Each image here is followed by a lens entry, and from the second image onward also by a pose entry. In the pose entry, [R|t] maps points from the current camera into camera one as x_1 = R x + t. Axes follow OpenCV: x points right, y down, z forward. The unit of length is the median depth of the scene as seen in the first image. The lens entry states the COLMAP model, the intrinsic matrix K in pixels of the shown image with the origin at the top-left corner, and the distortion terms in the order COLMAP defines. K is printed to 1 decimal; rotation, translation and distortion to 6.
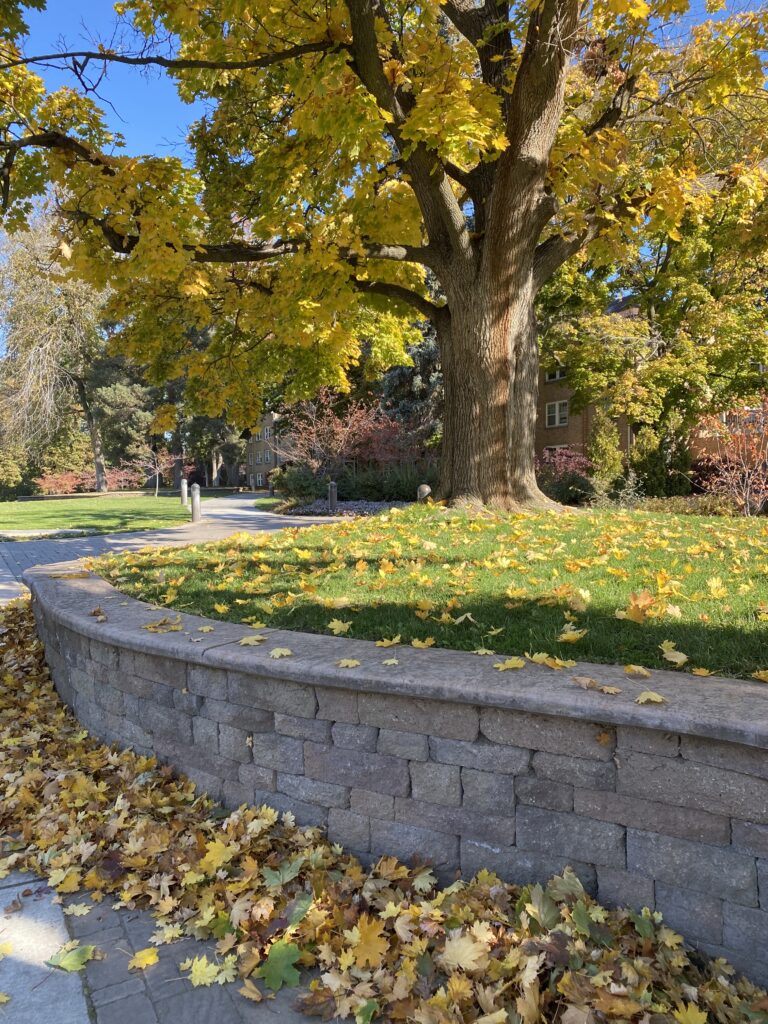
lens RADIAL K [[756.3, 0, 384.0], [0, 756.3, 512.0], [0, 0, 1]] dist [0.025731, -0.002208]
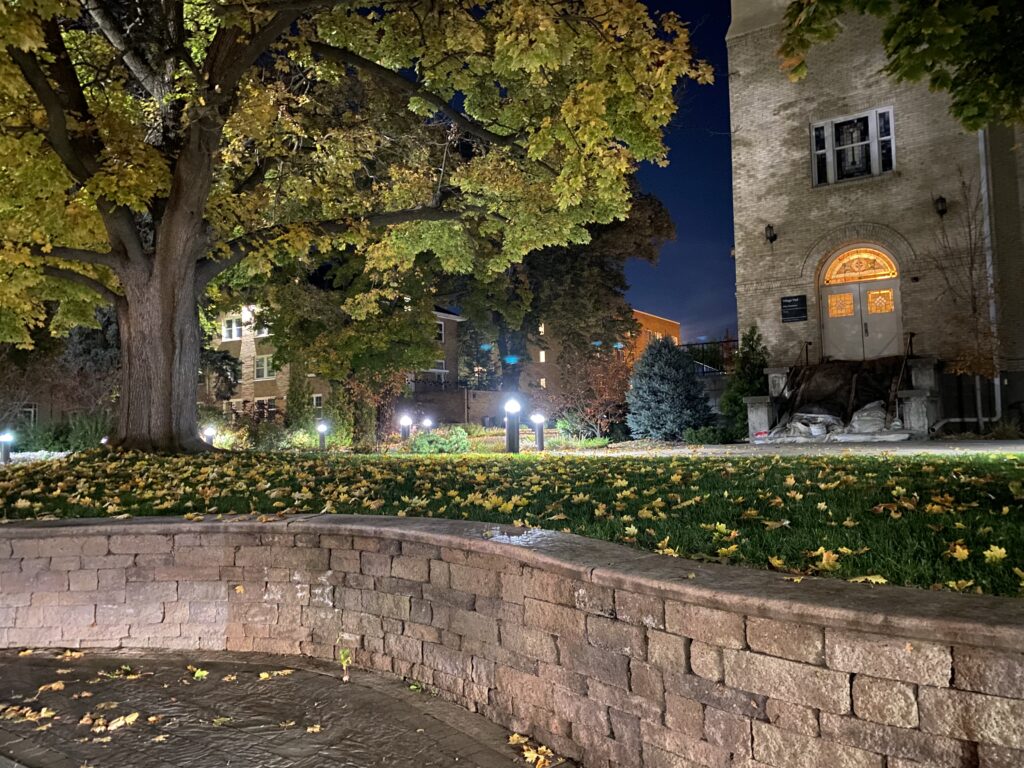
lens RADIAL K [[756.3, 0, 512.0], [0, 756.3, 384.0], [0, 0, 1]] dist [0.025731, -0.002208]
pose [[0.866427, 0.033119, 0.498203, 0.012873], [0.018408, 0.995001, -0.098157, 0.029098], [-0.498964, 0.094217, 0.861486, -0.660768]]
